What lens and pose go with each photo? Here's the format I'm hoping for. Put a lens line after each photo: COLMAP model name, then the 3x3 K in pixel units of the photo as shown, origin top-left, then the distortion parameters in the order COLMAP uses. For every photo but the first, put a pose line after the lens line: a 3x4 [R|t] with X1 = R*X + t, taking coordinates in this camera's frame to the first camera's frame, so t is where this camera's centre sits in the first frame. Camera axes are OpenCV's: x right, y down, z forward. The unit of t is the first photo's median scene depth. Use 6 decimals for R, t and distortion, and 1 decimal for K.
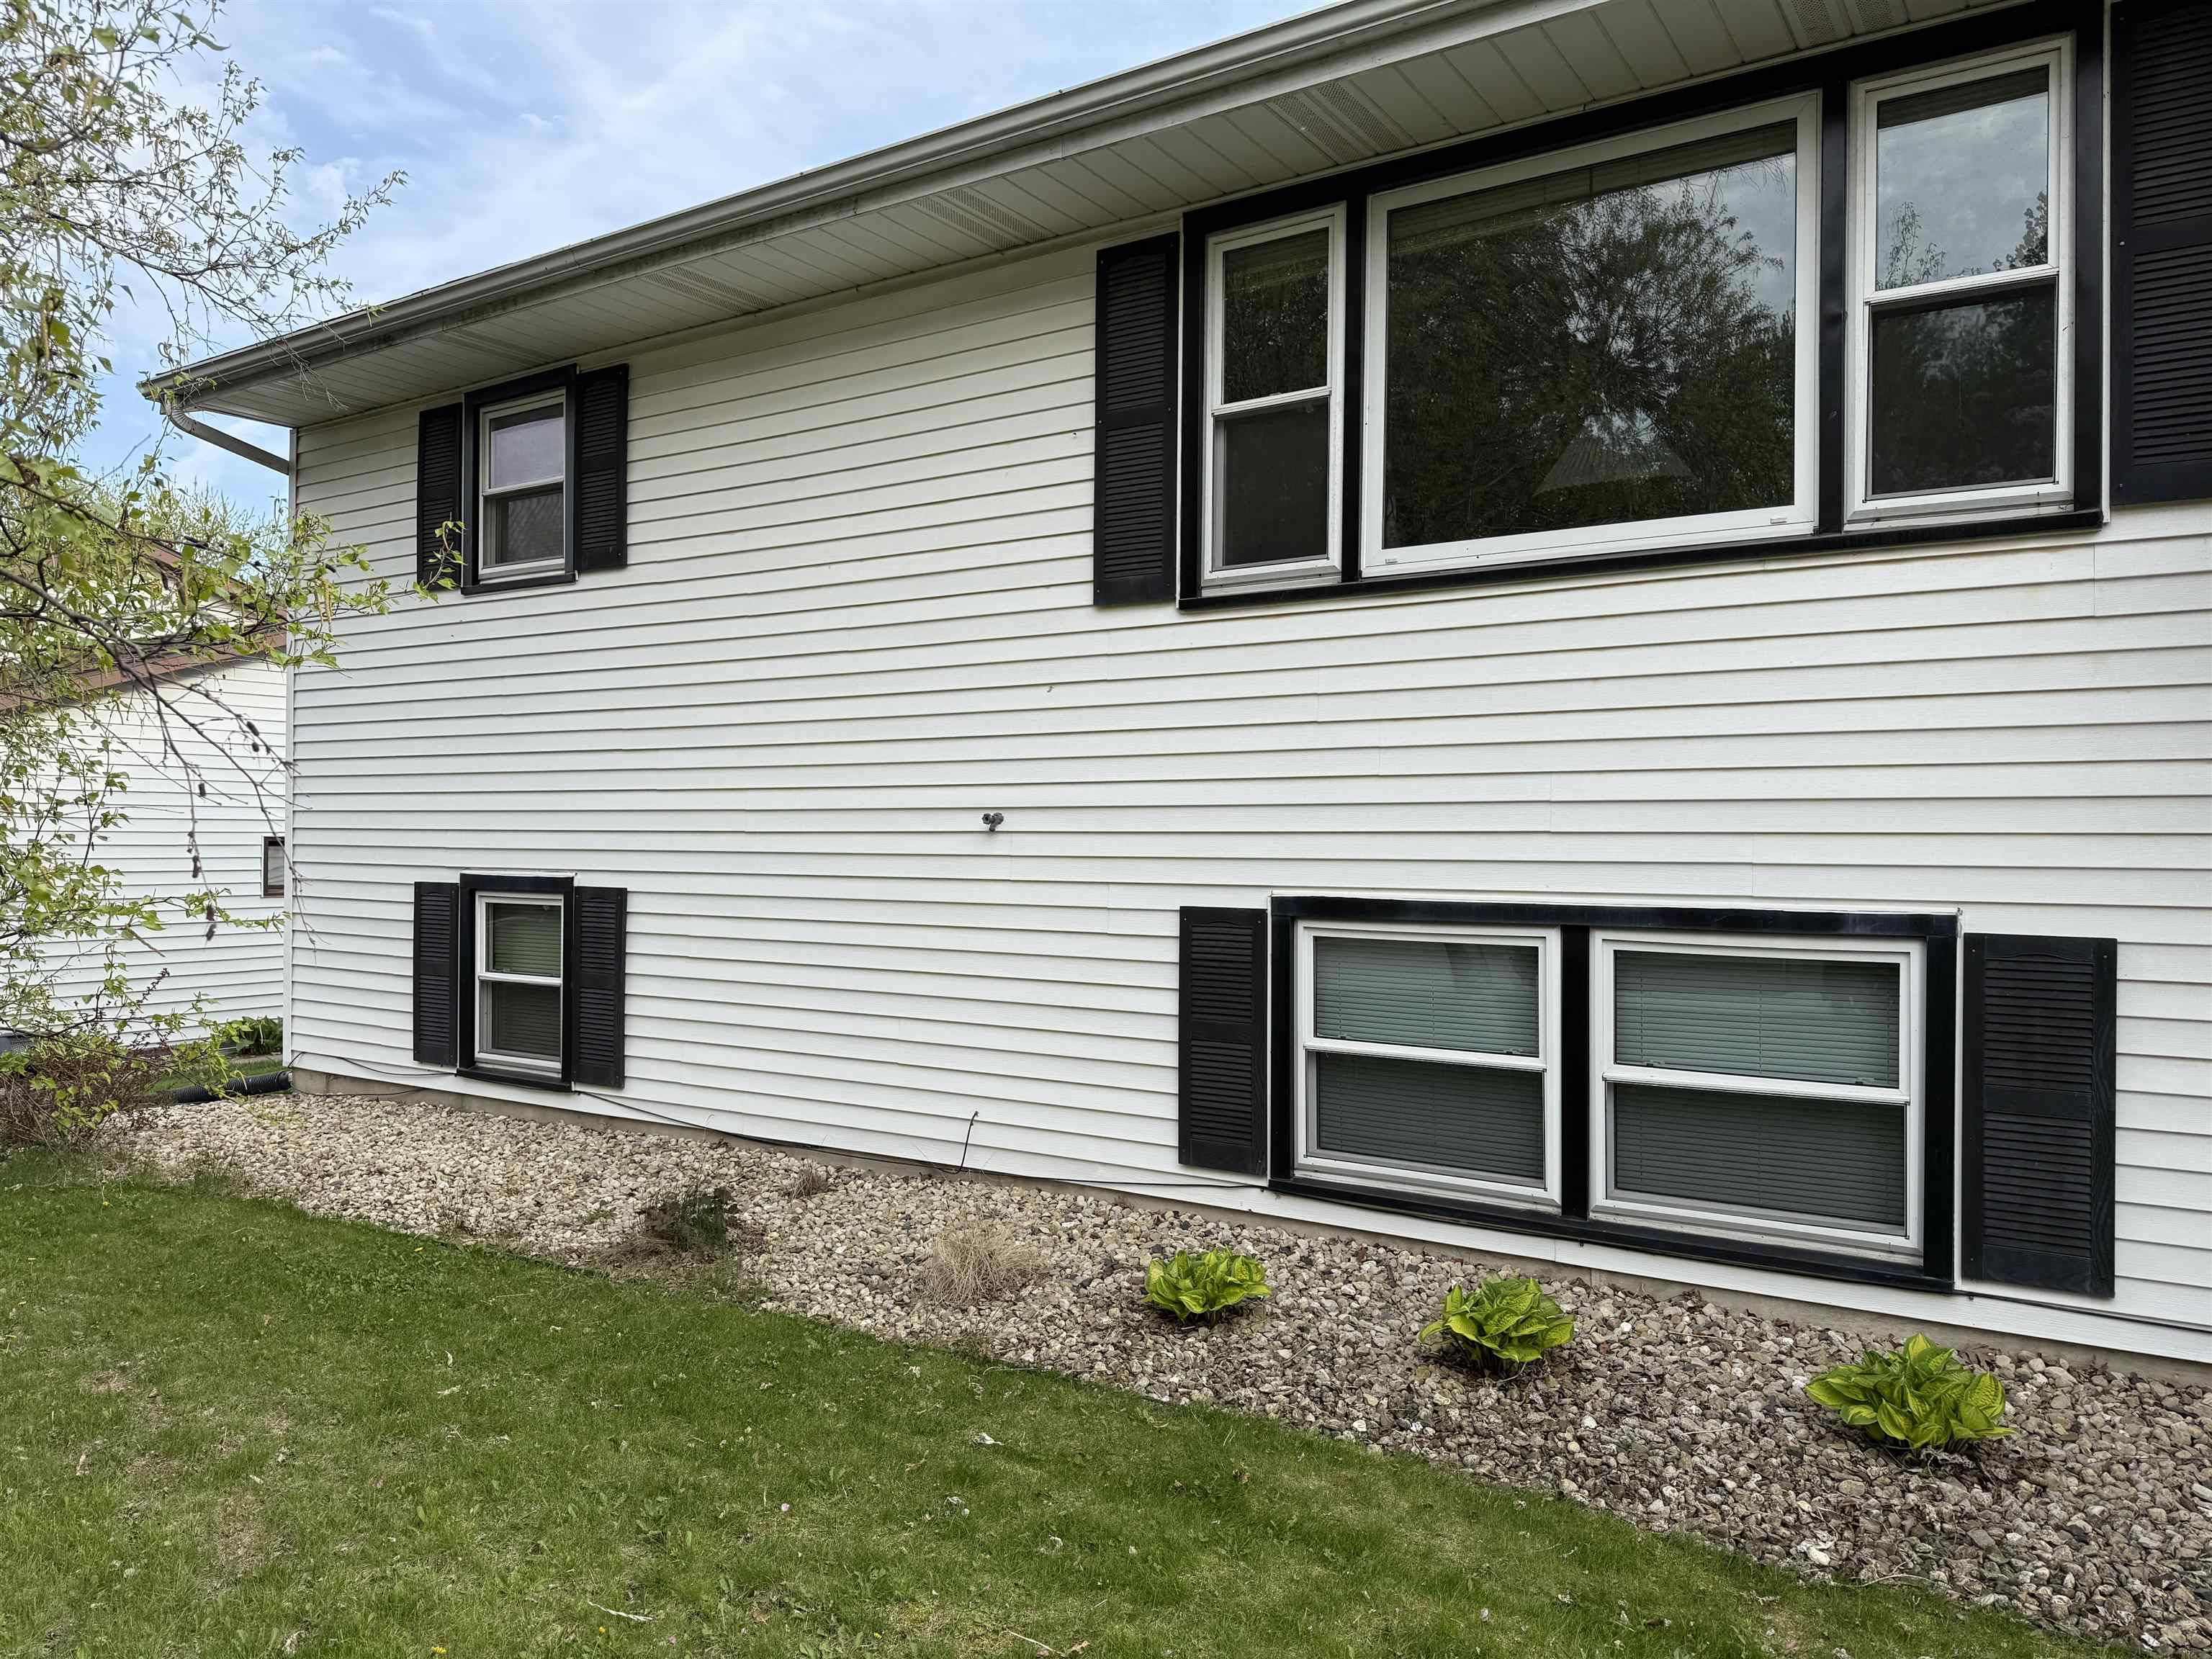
lens RADIAL K [[1532.0, 0, 1106.0], [0, 1532.0, 829.5], [0, 0, 1]] dist [0.076708, -0.068618]
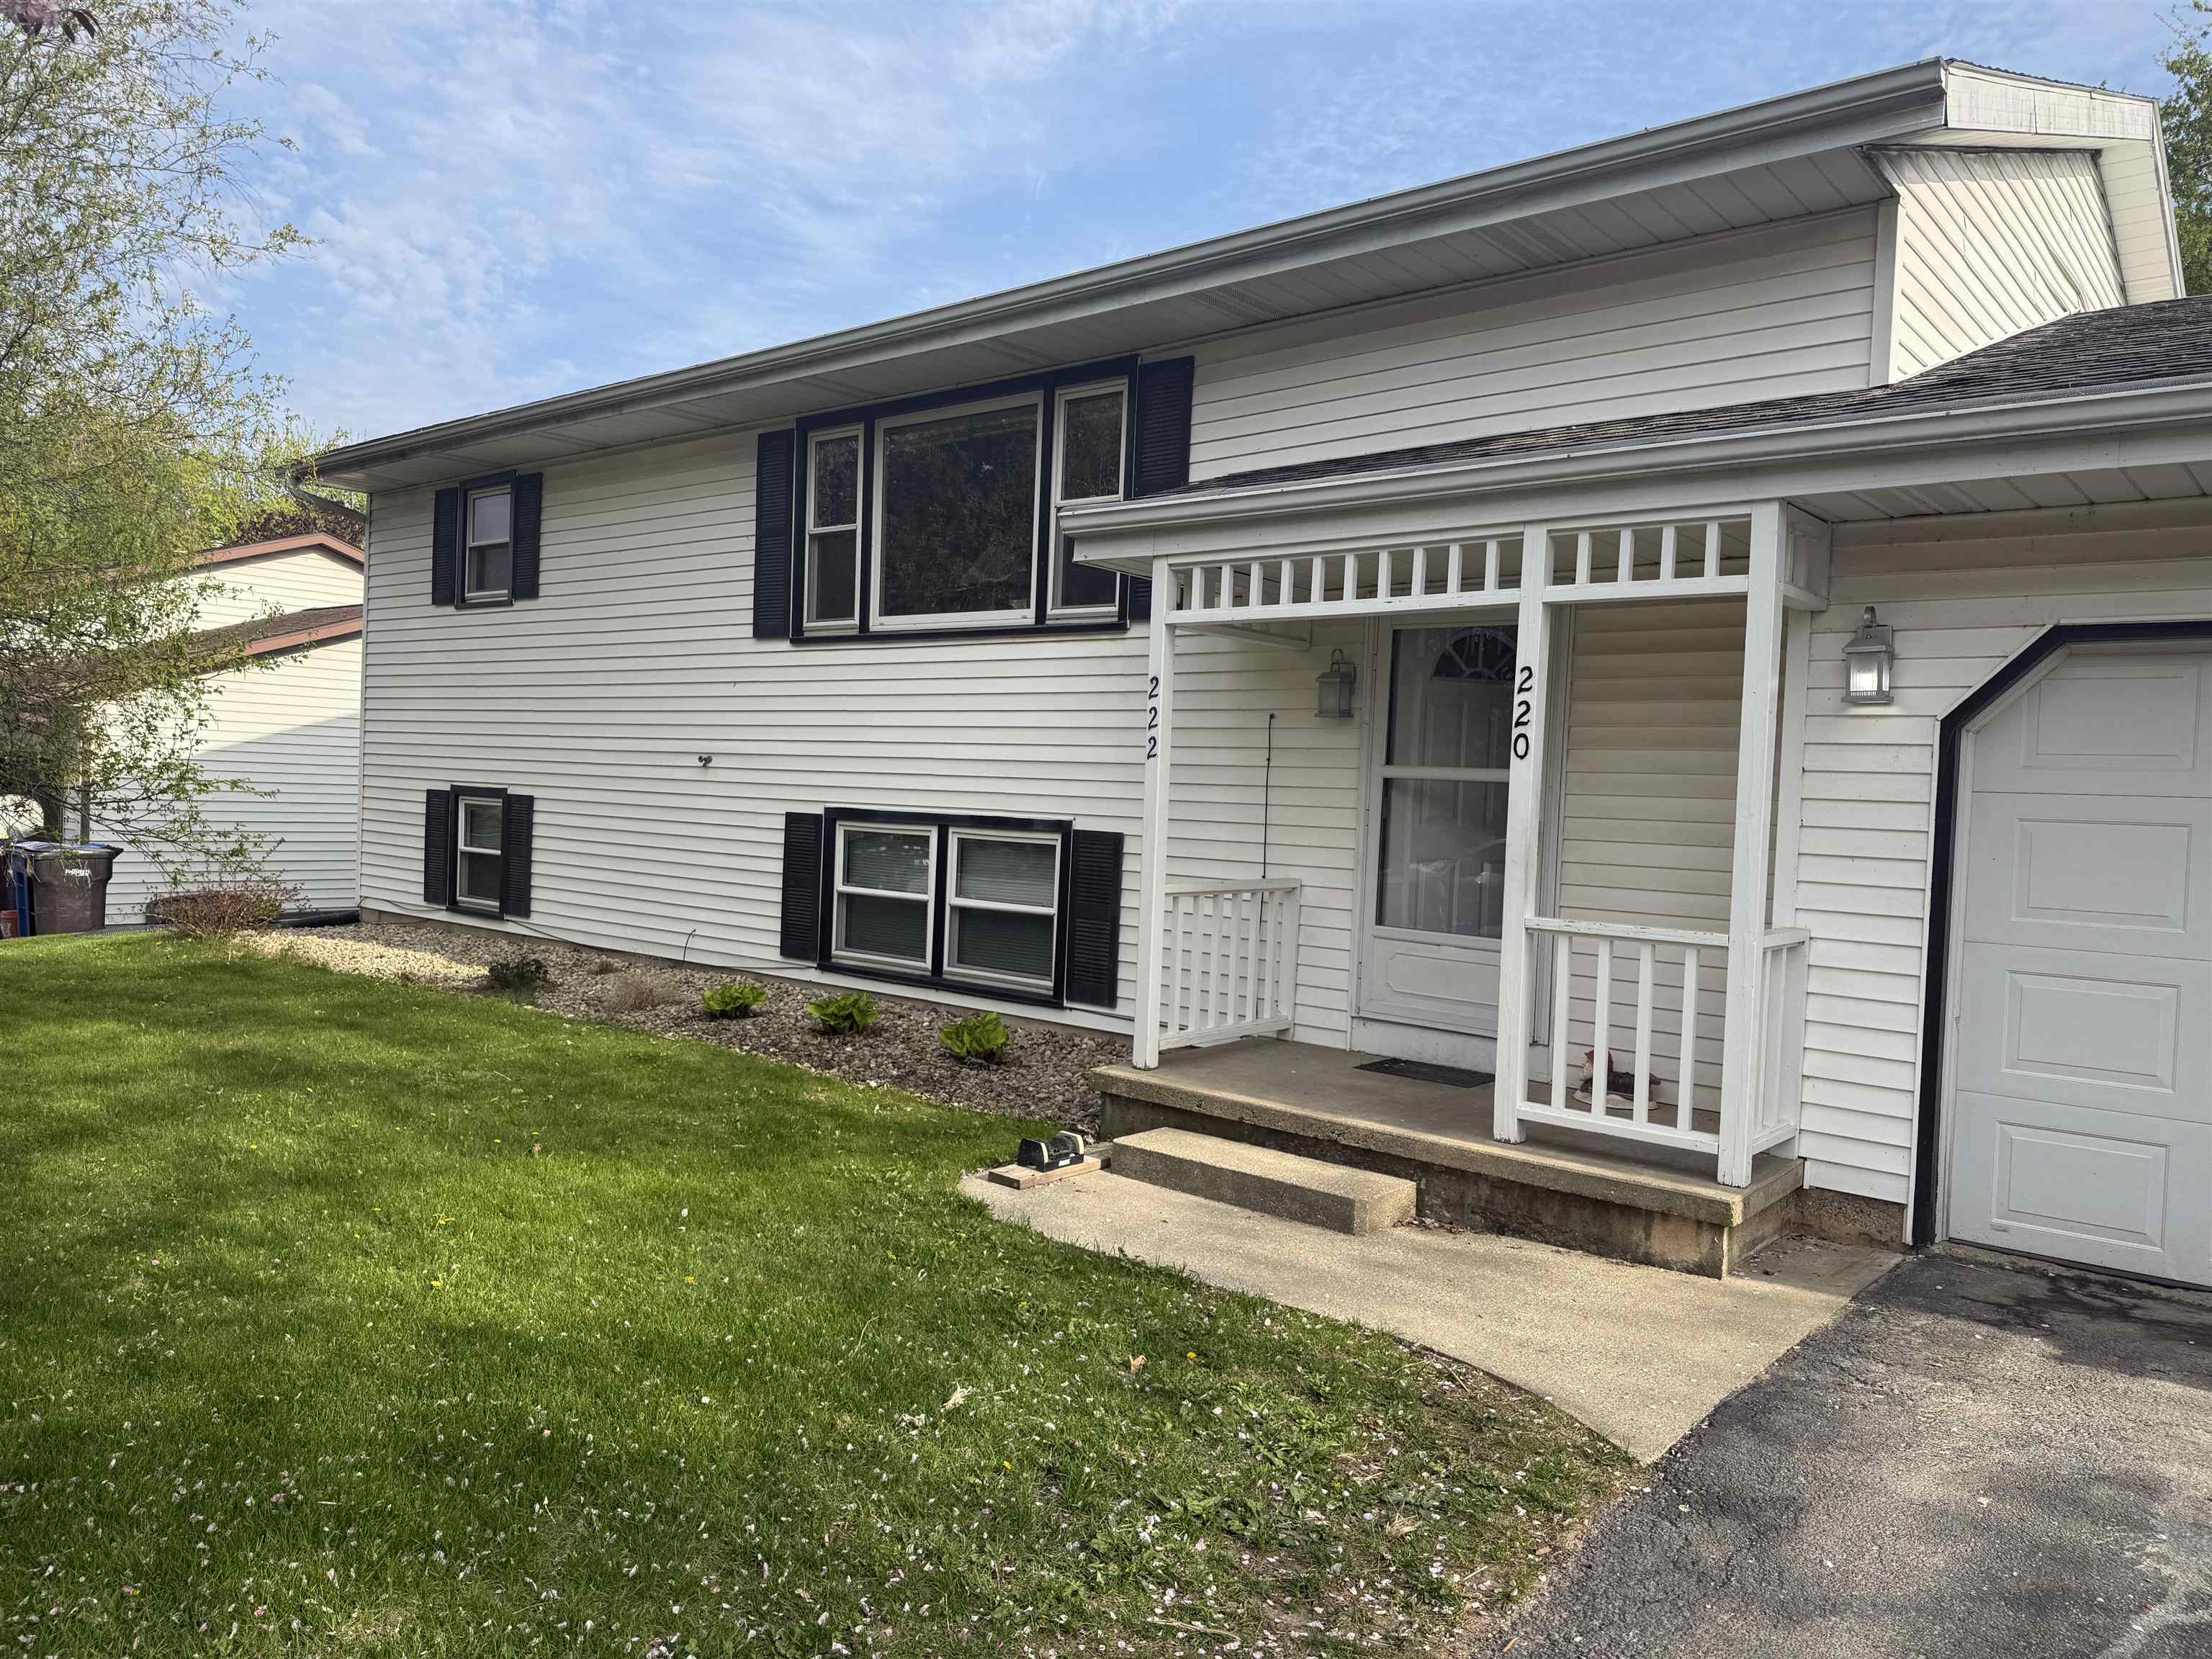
lens RADIAL K [[1532.0, 0, 1106.0], [0, 1532.0, 829.5], [0, 0, 1]] dist [0.076708, -0.068618]
pose [[0.992798, 0.037488, -0.113785, 0.608628], [-0.034131, 0.998927, 0.031311, 0.002298], [0.114836, -0.027202, 0.993012, -0.707704]]
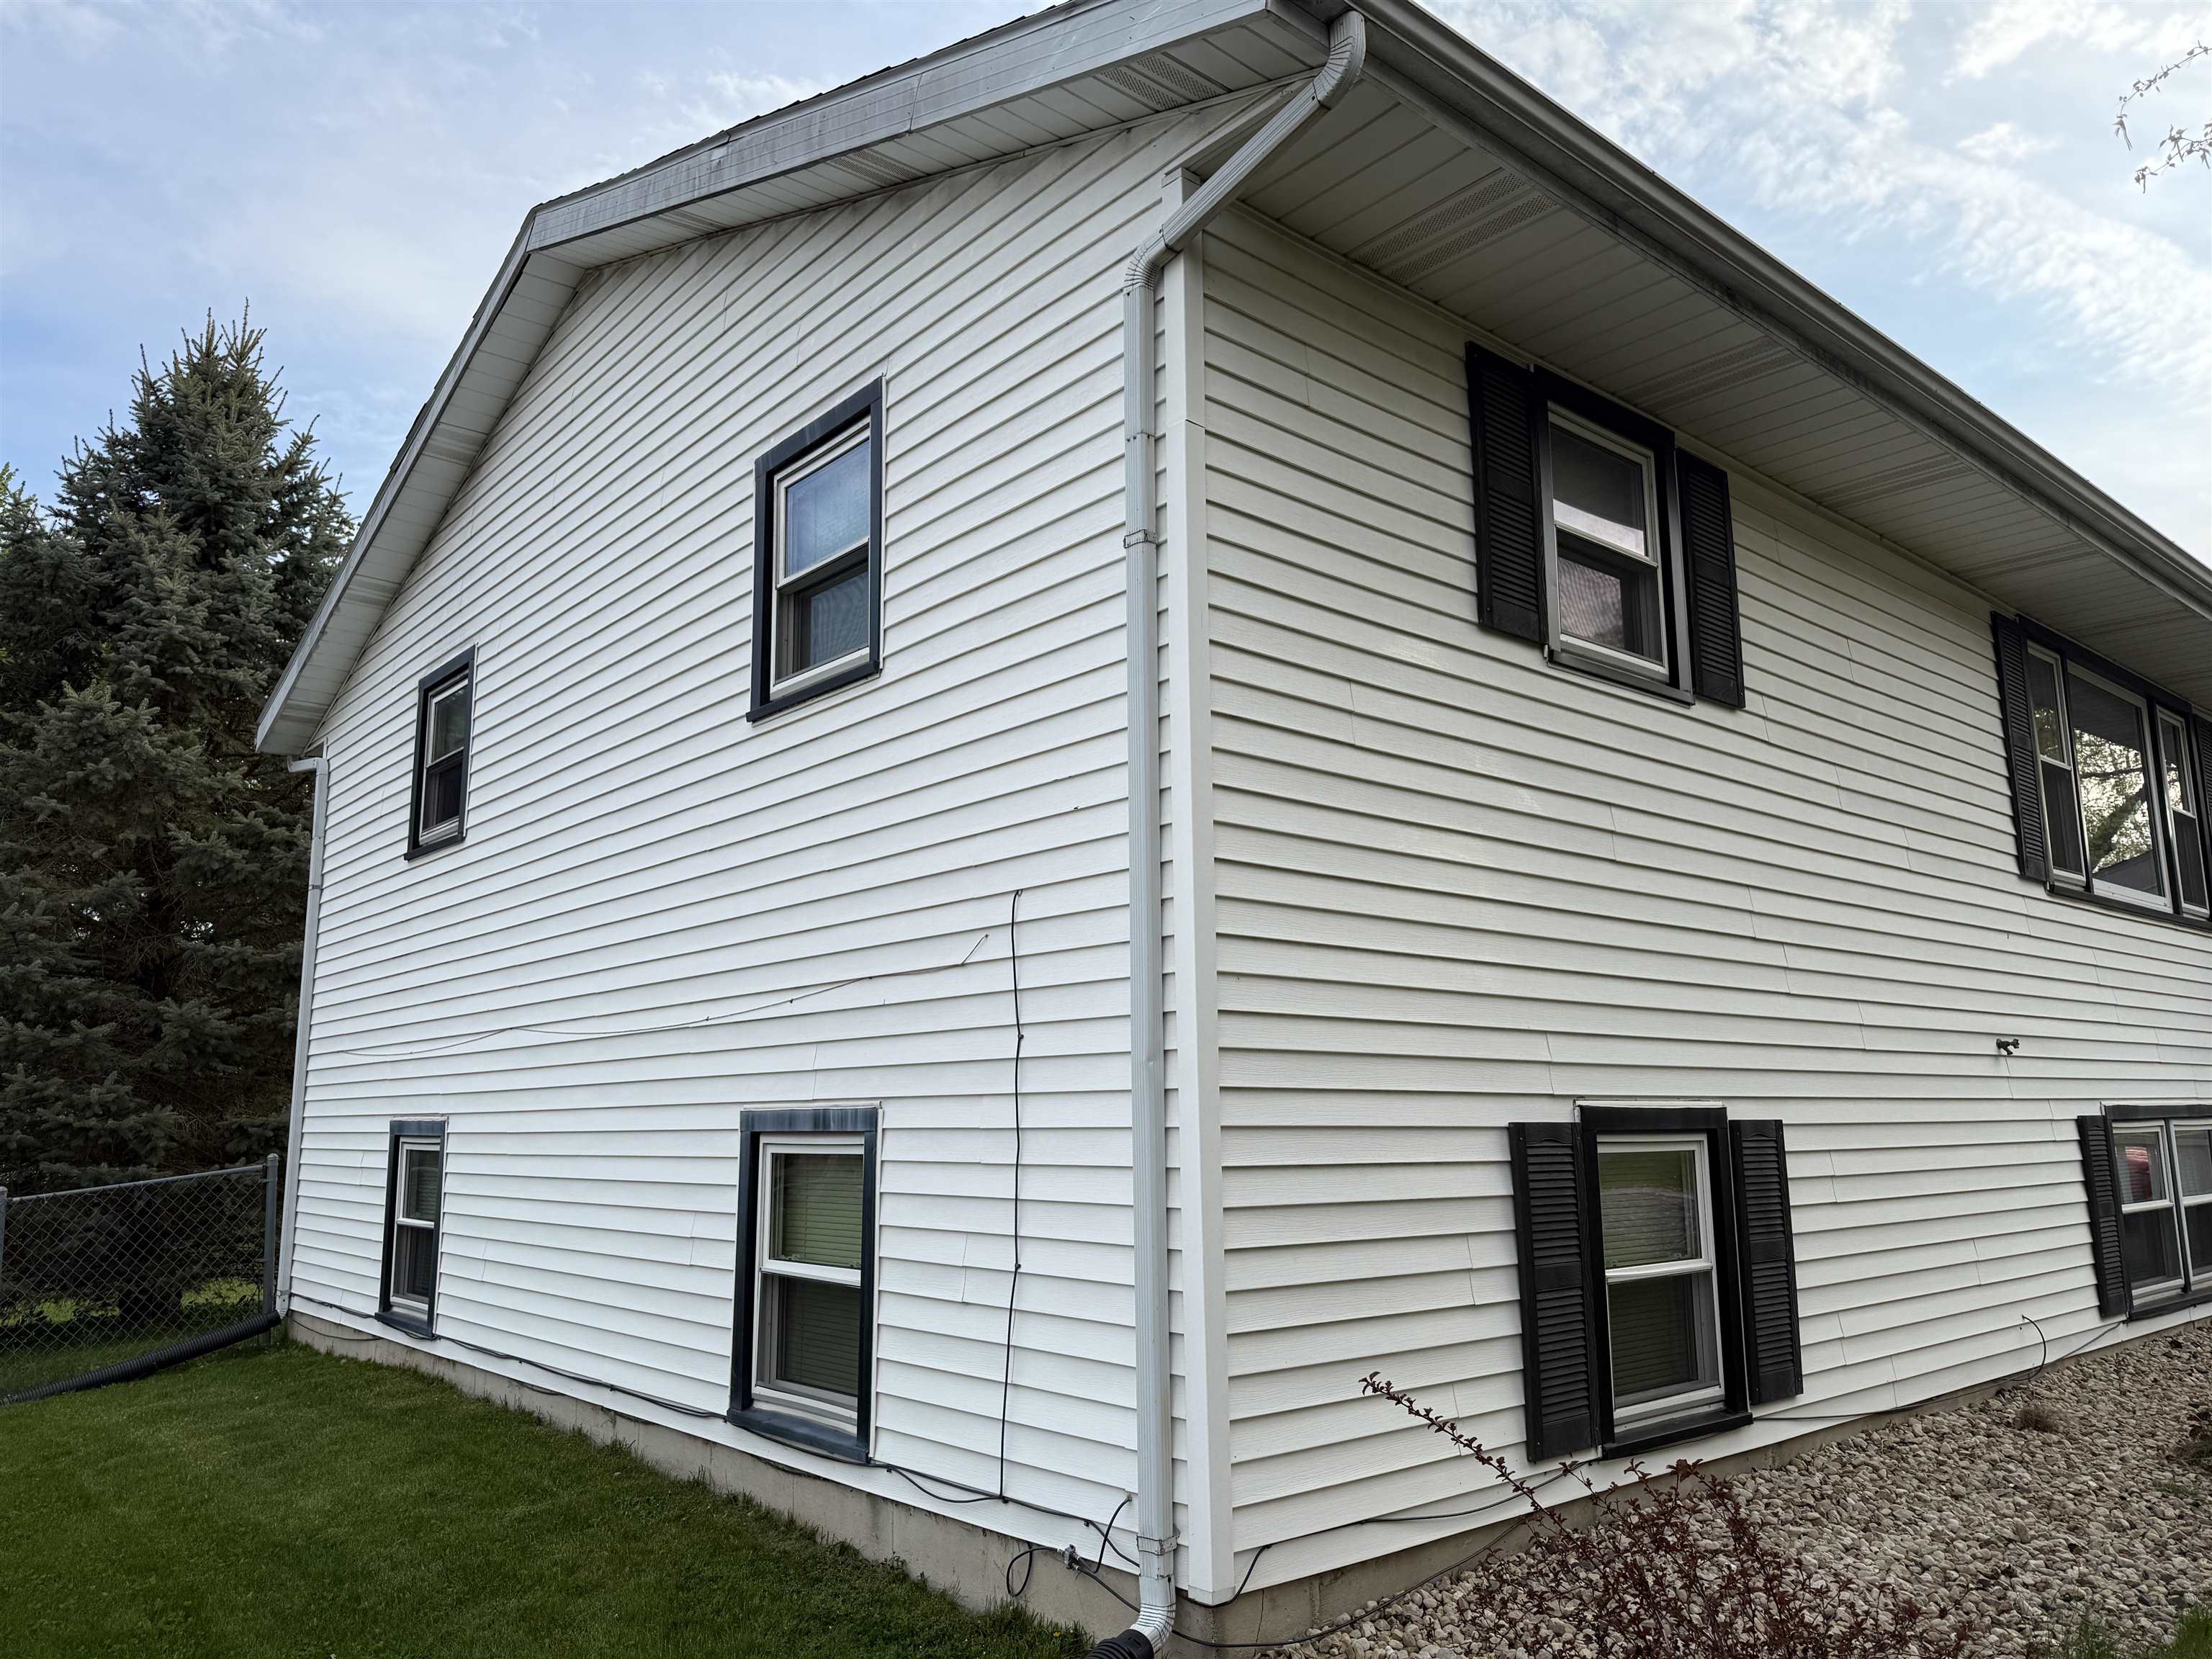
lens RADIAL K [[1532.0, 0, 1106.0], [0, 1532.0, 829.5], [0, 0, 1]] dist [0.076708, -0.068618]
pose [[0.275891, 0.162549, 0.947345, -1.472190], [0.002975, 0.985448, -0.169953, 0.033126], [-0.961184, 0.049707, 0.271392, 1.406071]]
